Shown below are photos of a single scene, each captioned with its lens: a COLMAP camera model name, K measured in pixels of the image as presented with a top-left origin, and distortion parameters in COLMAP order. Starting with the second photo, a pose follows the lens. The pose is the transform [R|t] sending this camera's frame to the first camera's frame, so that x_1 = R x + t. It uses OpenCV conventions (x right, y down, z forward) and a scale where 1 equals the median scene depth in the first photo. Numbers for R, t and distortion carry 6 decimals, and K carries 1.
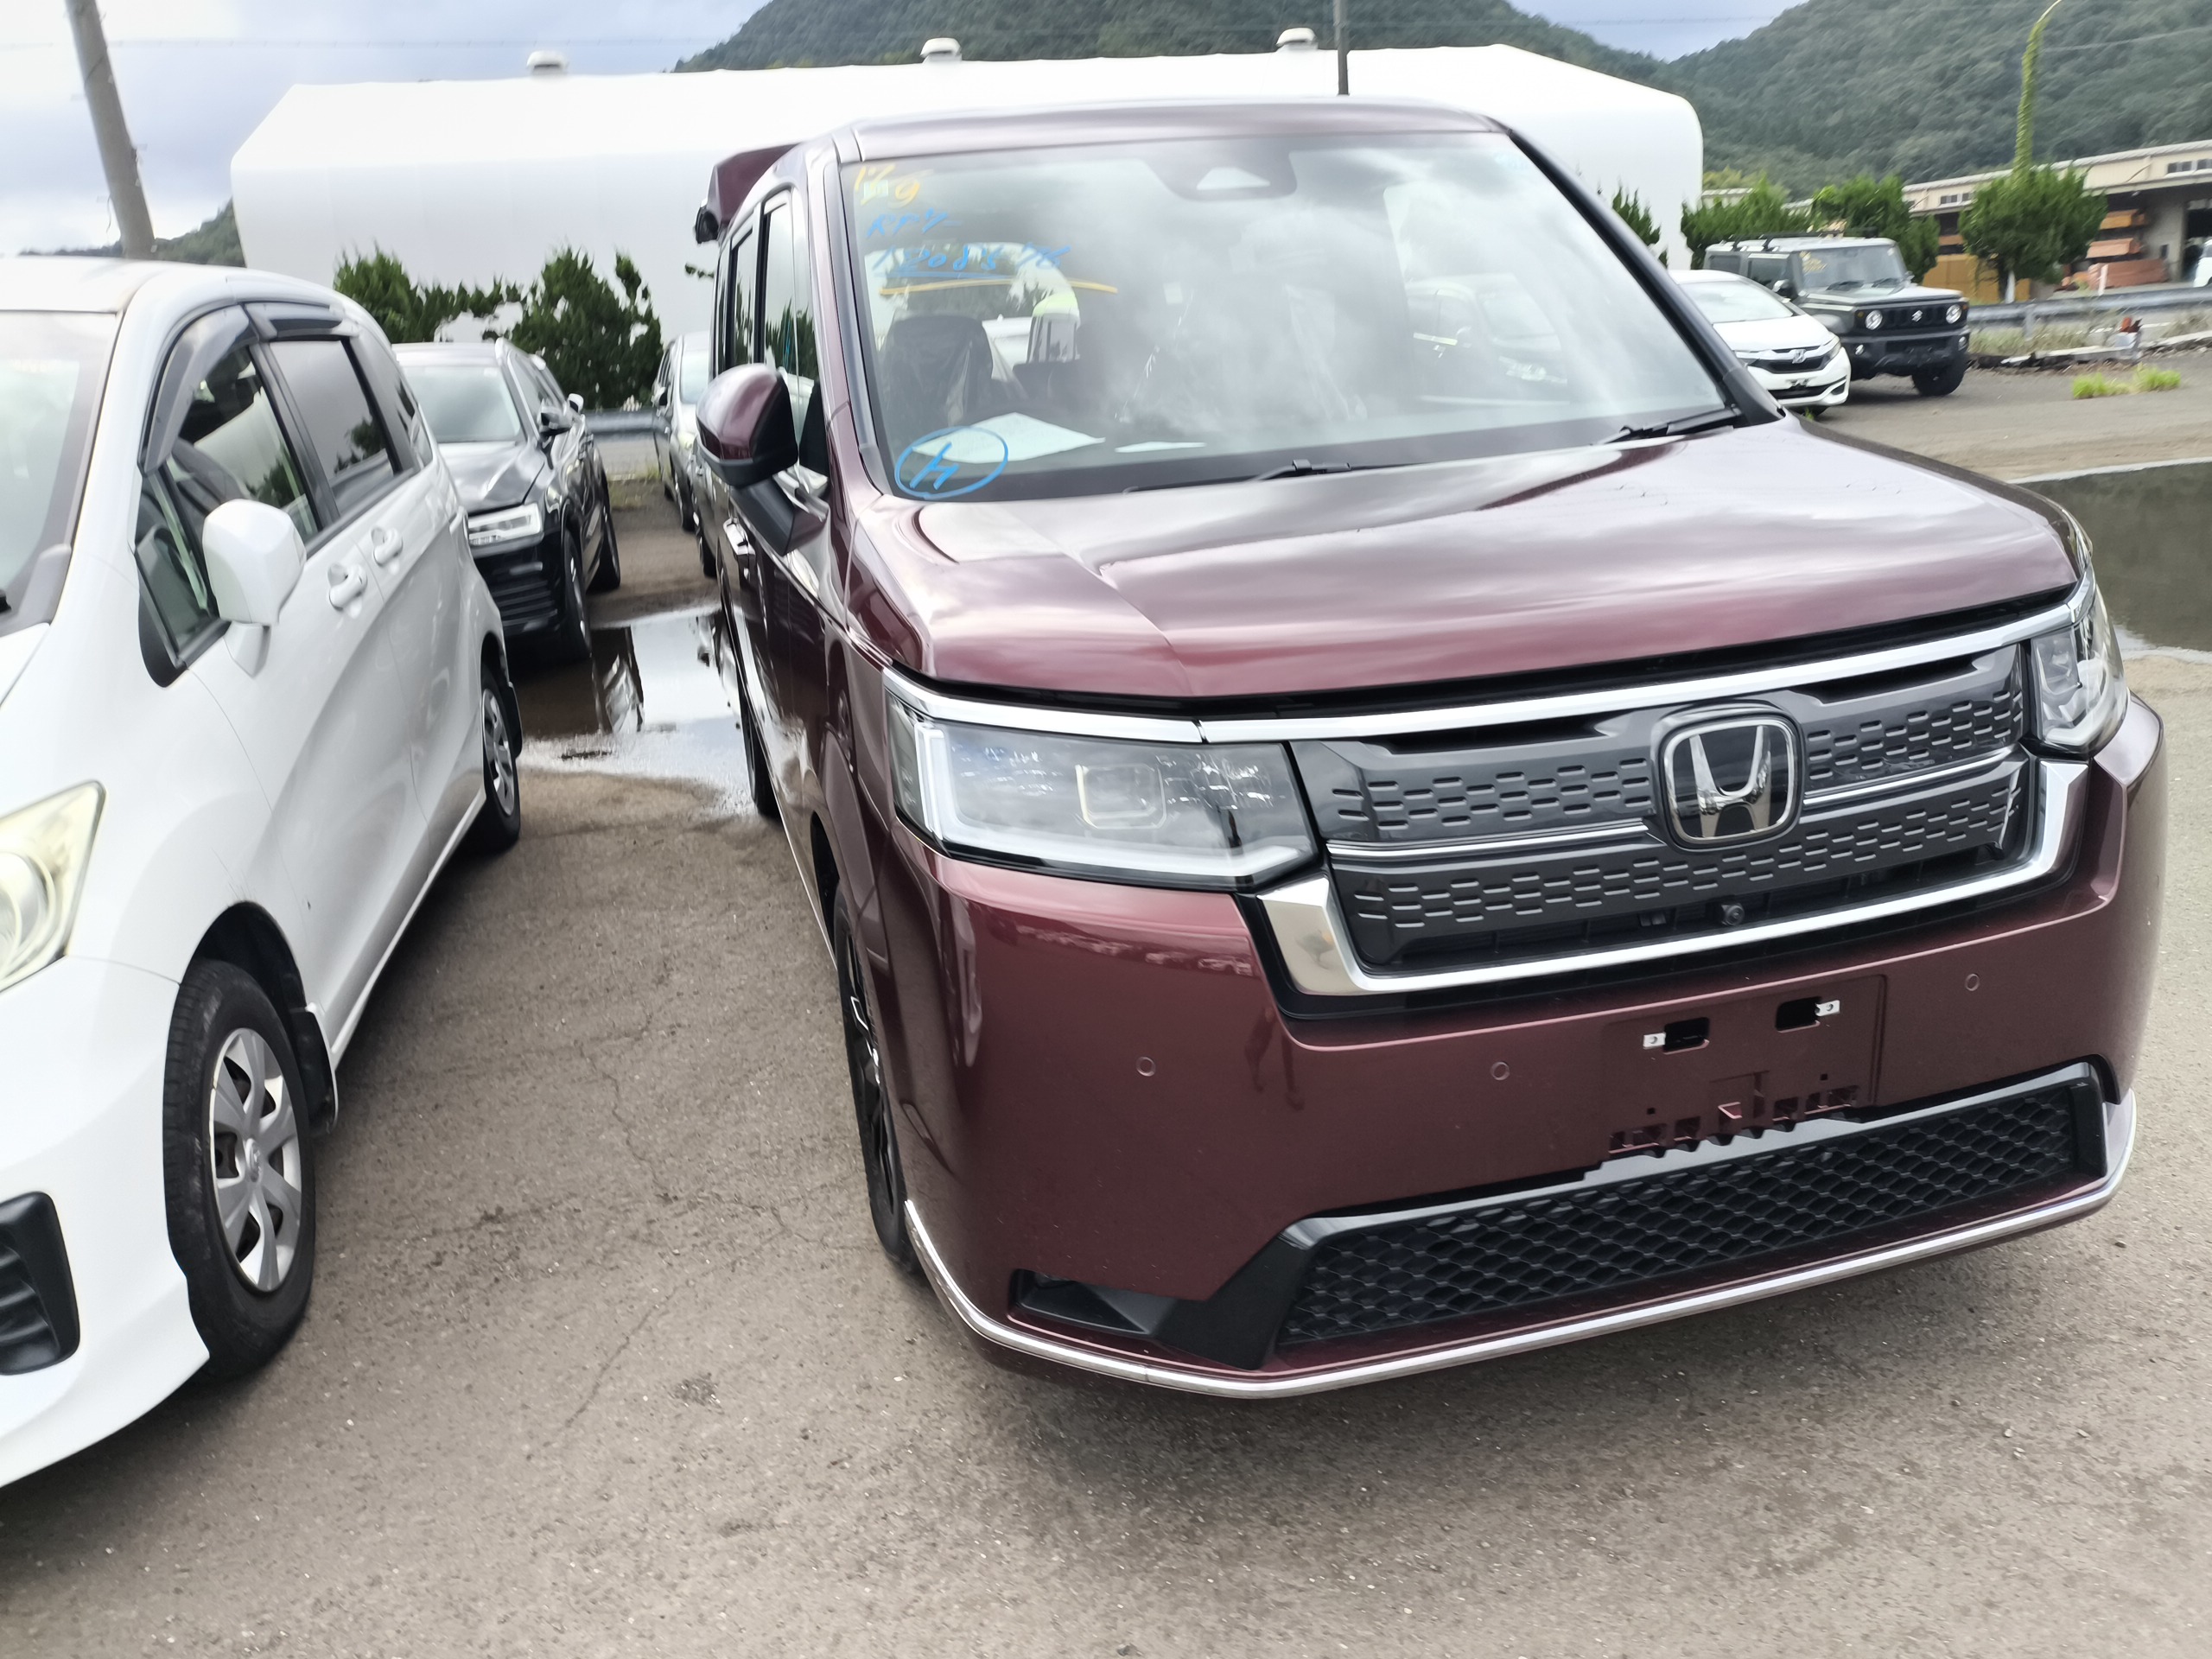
lens RADIAL K [[1689.9, 0, 1003.6], [0, 1689.9, 836.7], [0, 0, 1]] dist [-0.053972, 0.056564]
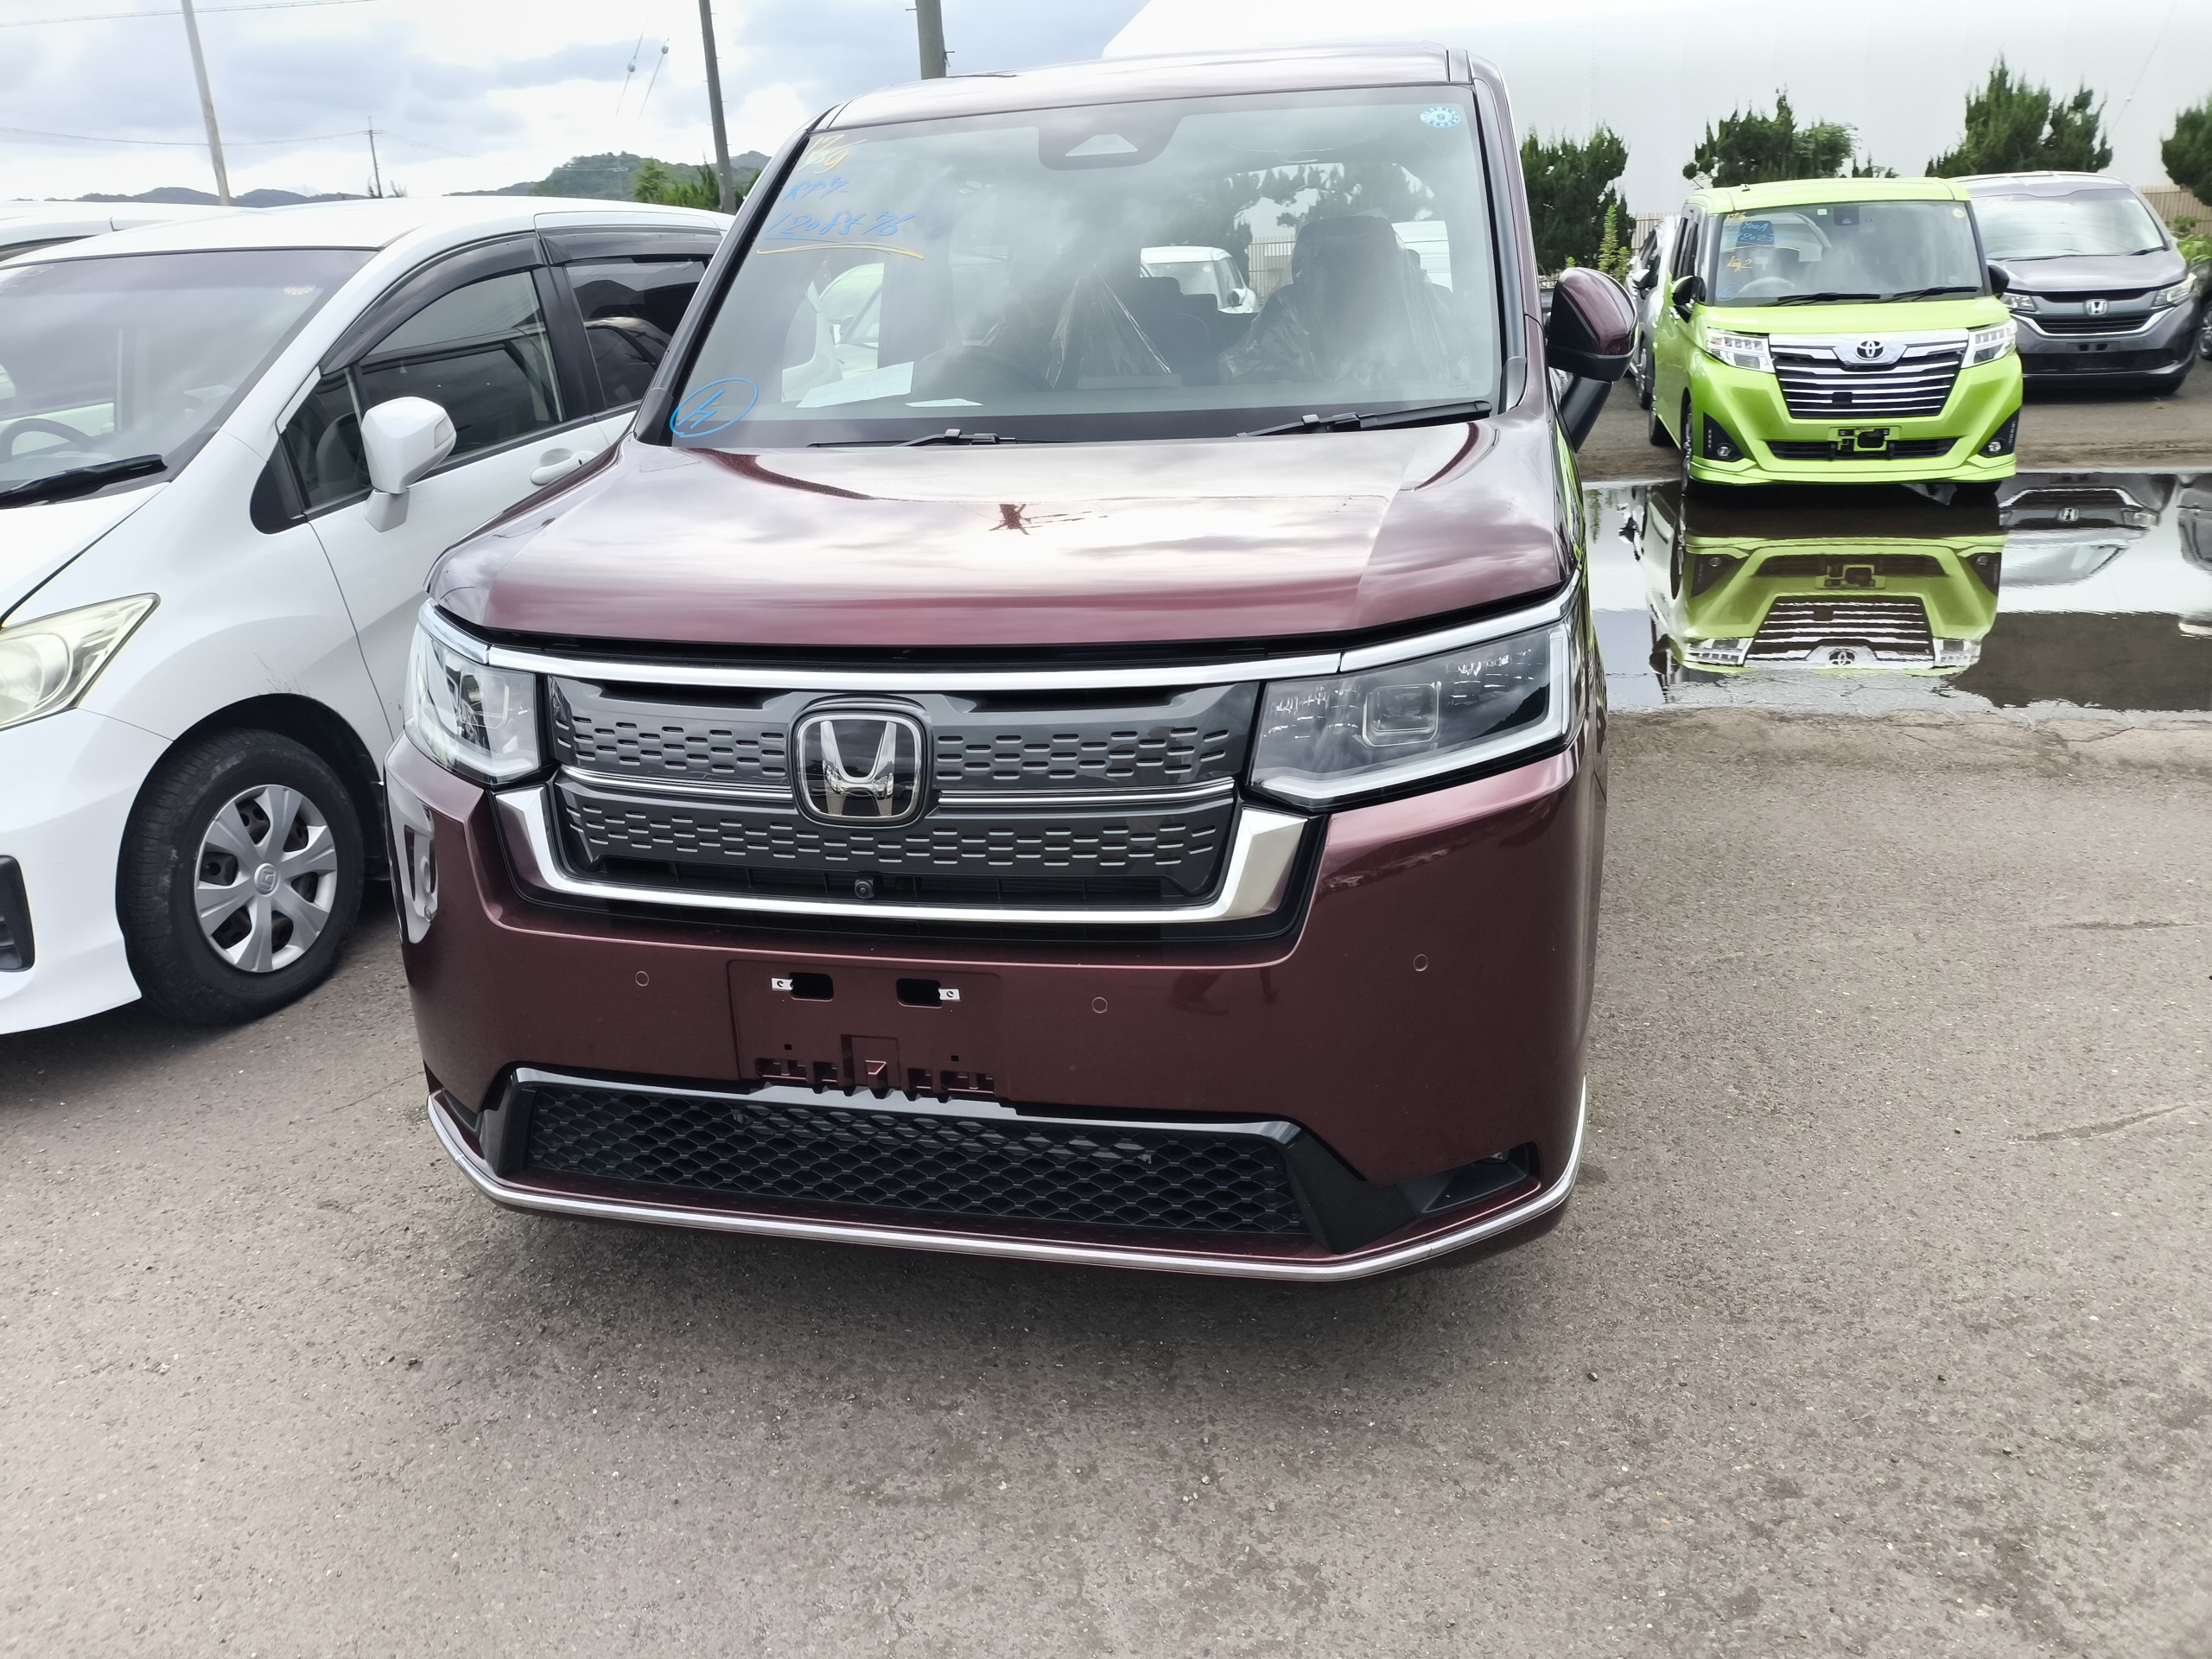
lens RADIAL K [[1662.5, 0, 1076.4], [0, 1662.5, 764.0], [0, 0, 1]] dist [0.054491, -0.073396]
pose [[0.871896, 0.162830, -0.461826, 0.119103], [-0.147321, 0.986628, 0.069732, -0.014913], [0.467005, 0.007238, 0.884225, 0.011379]]
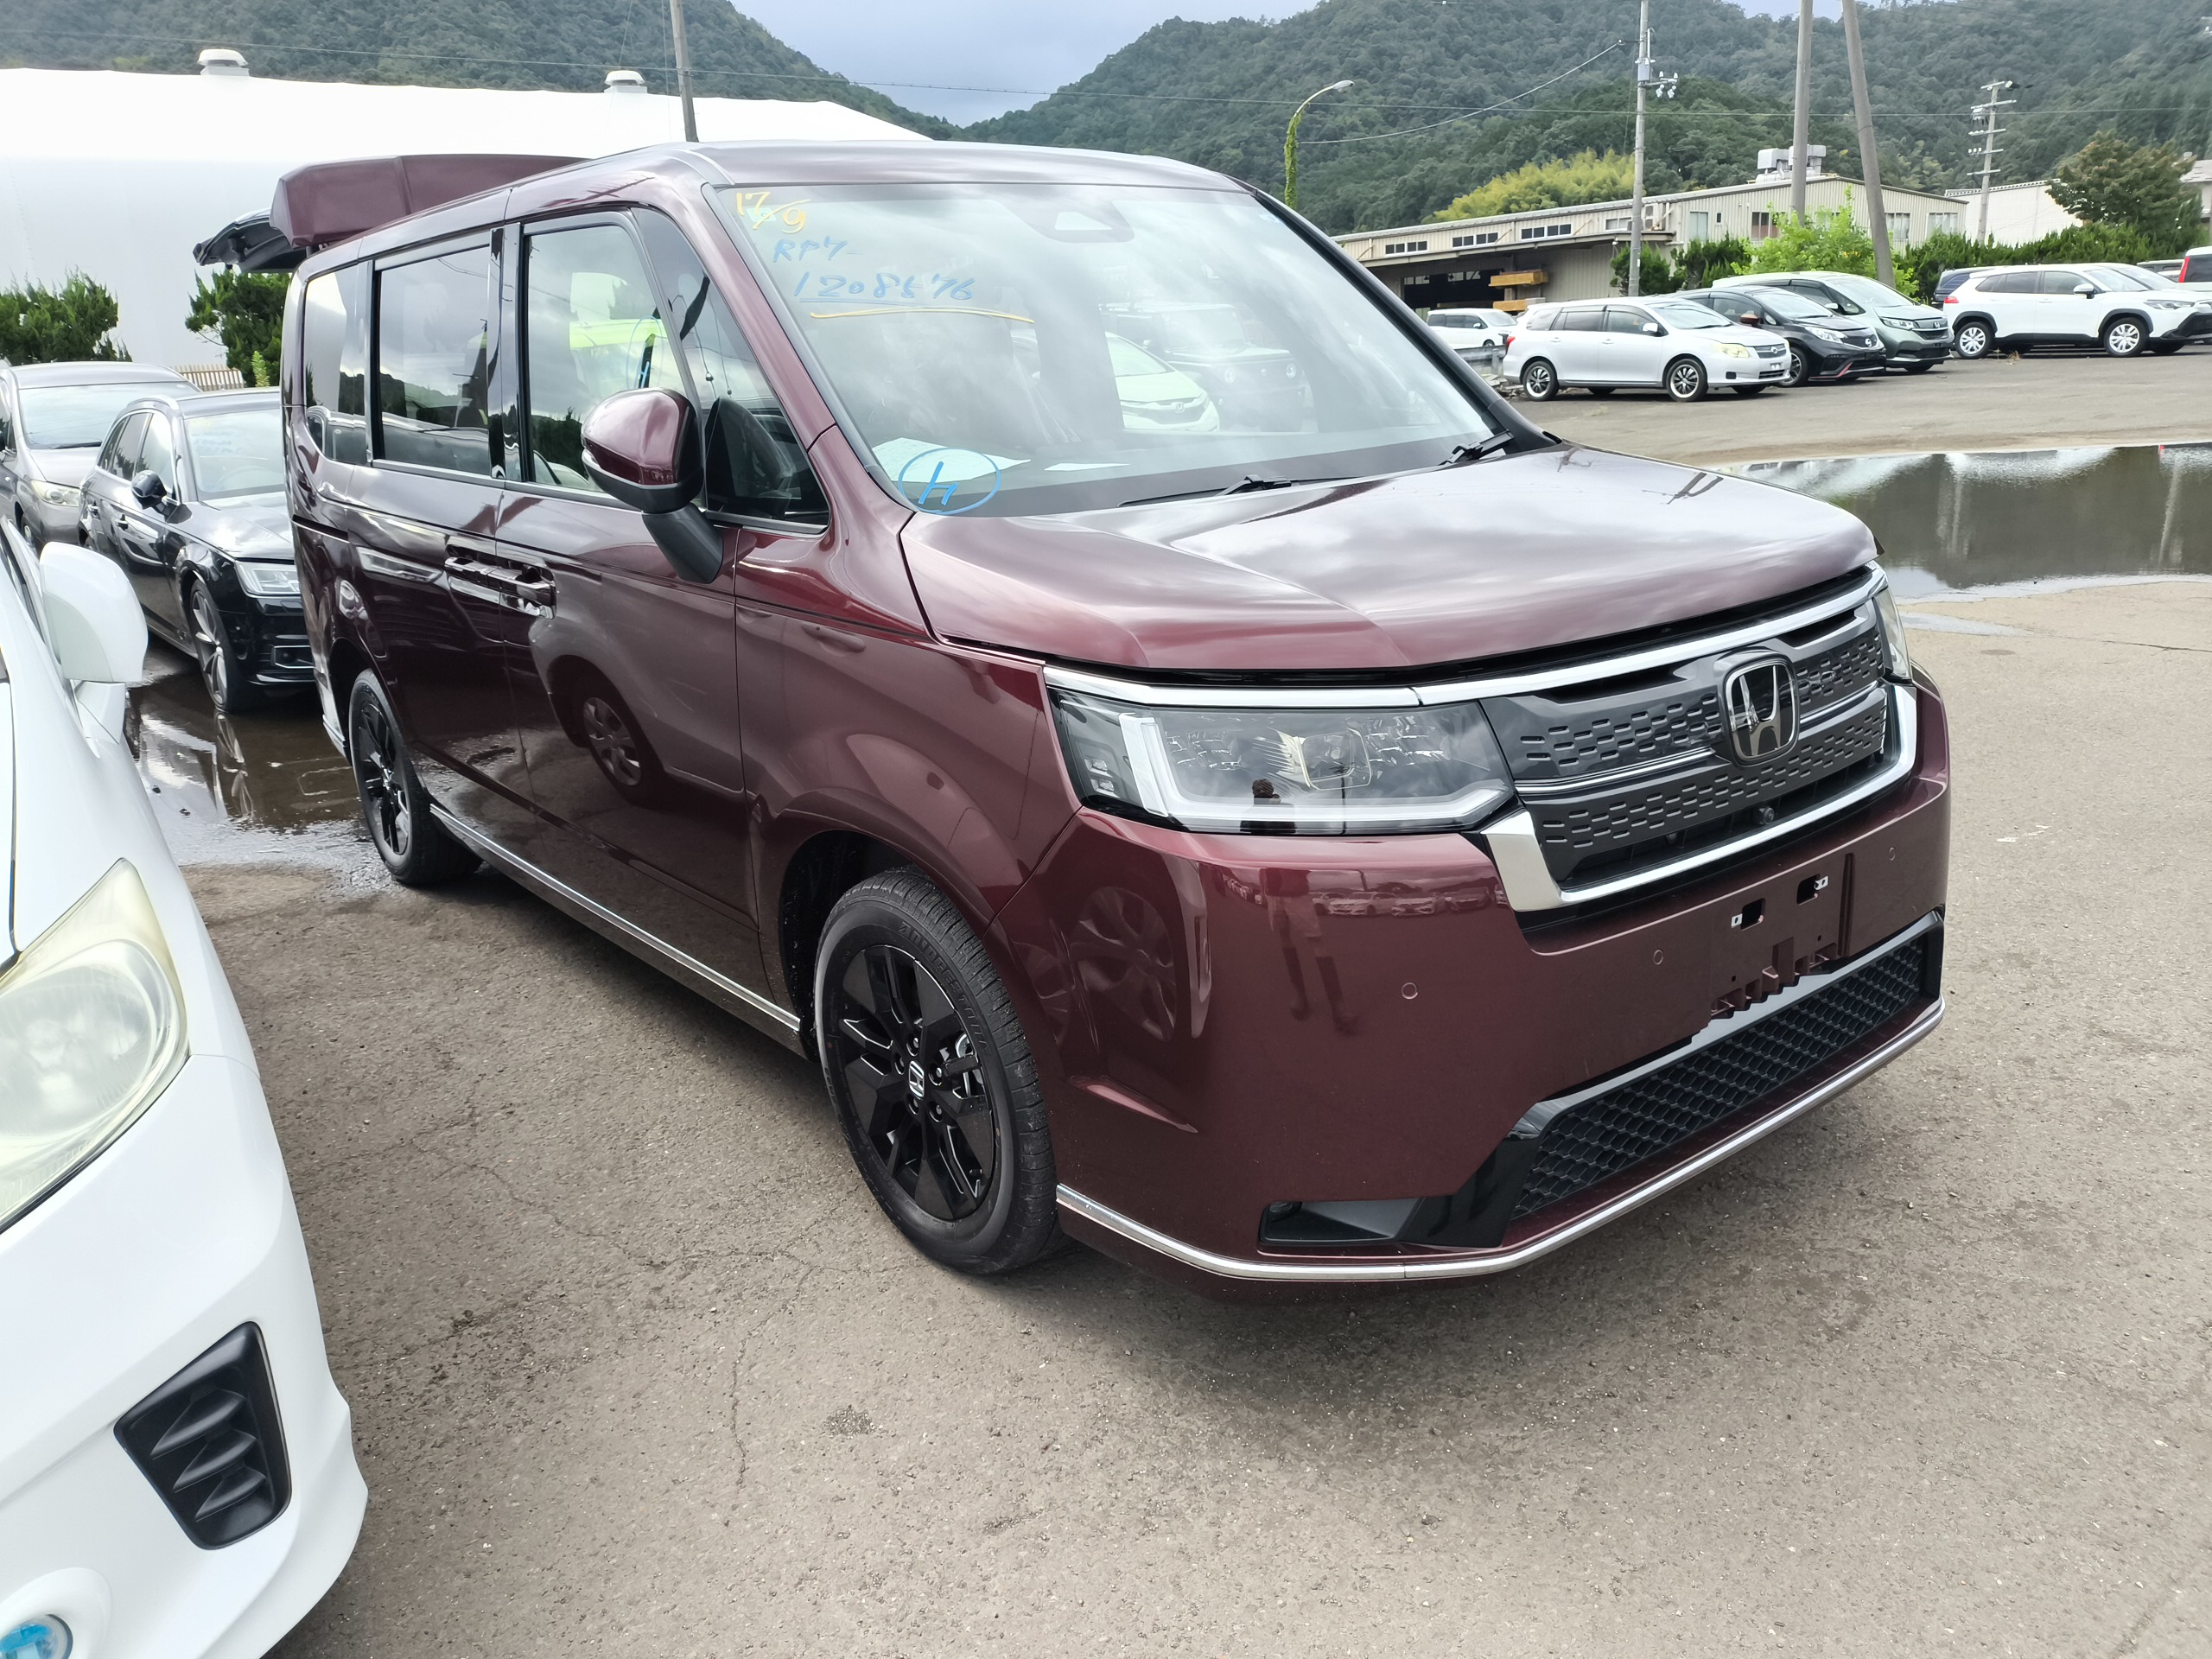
lens RADIAL K [[1735.5, 0, 1070.1], [0, 1735.5, 825.4], [0, 0, 1]] dist [-0.014686, 0.008120]
pose [[0.912416, -0.089054, 0.399458, -0.064821], [0.105393, 0.994248, -0.019076, 0.002636], [-0.395461, 0.059505, 0.916553, 0.001084]]
